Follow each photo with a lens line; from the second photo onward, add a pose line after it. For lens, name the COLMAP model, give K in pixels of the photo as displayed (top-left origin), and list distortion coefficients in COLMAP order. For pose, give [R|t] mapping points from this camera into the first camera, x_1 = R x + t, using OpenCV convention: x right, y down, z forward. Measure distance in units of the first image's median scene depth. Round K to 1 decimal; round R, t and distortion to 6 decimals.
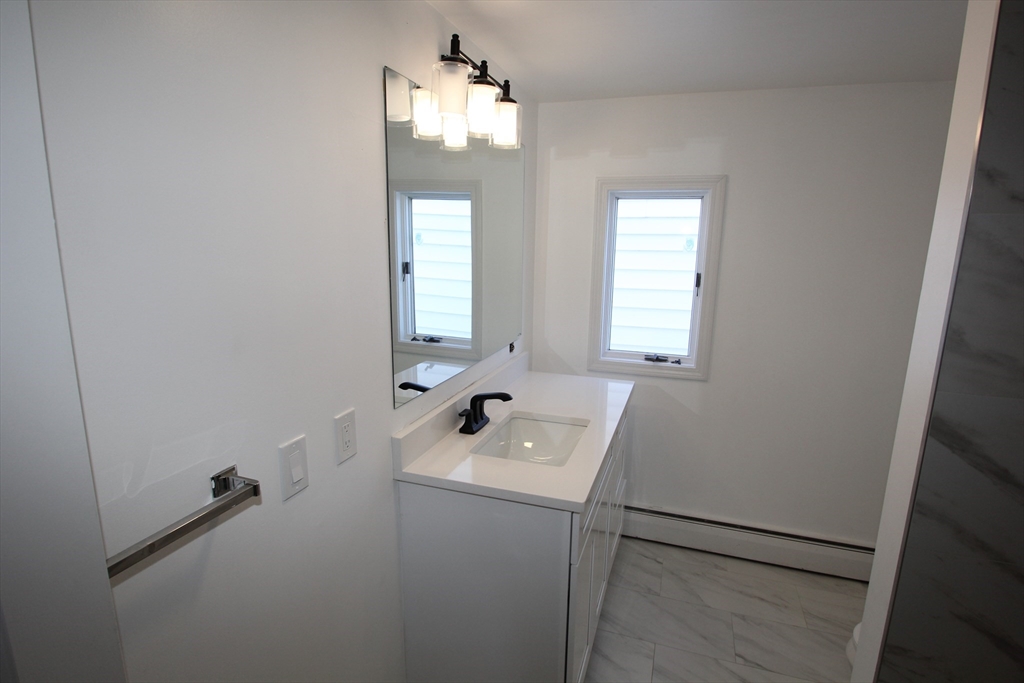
lens RADIAL K [[511.5, 0, 513.1], [0, 511.5, 345.7], [0, 0, 1]] dist [-0.004829, -0.000023]
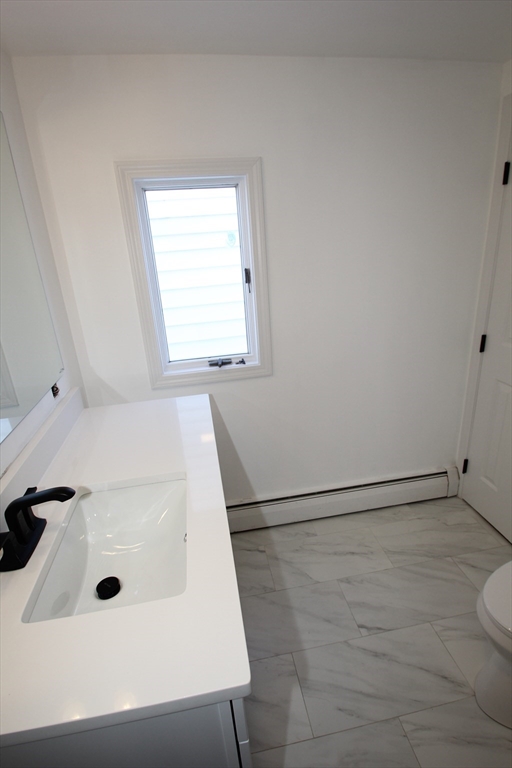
lens RADIAL K [[383.6, 0, 256.0], [0, 383.6, 384.0], [0, 0, 1]] dist [-0.004829, -0.000023]
pose [[0.873385, -0.235245, 0.426449, 0.017889], [0.172569, 0.968279, 0.180710, -0.058461], [-0.455433, -0.084237, 0.886276, 0.330694]]
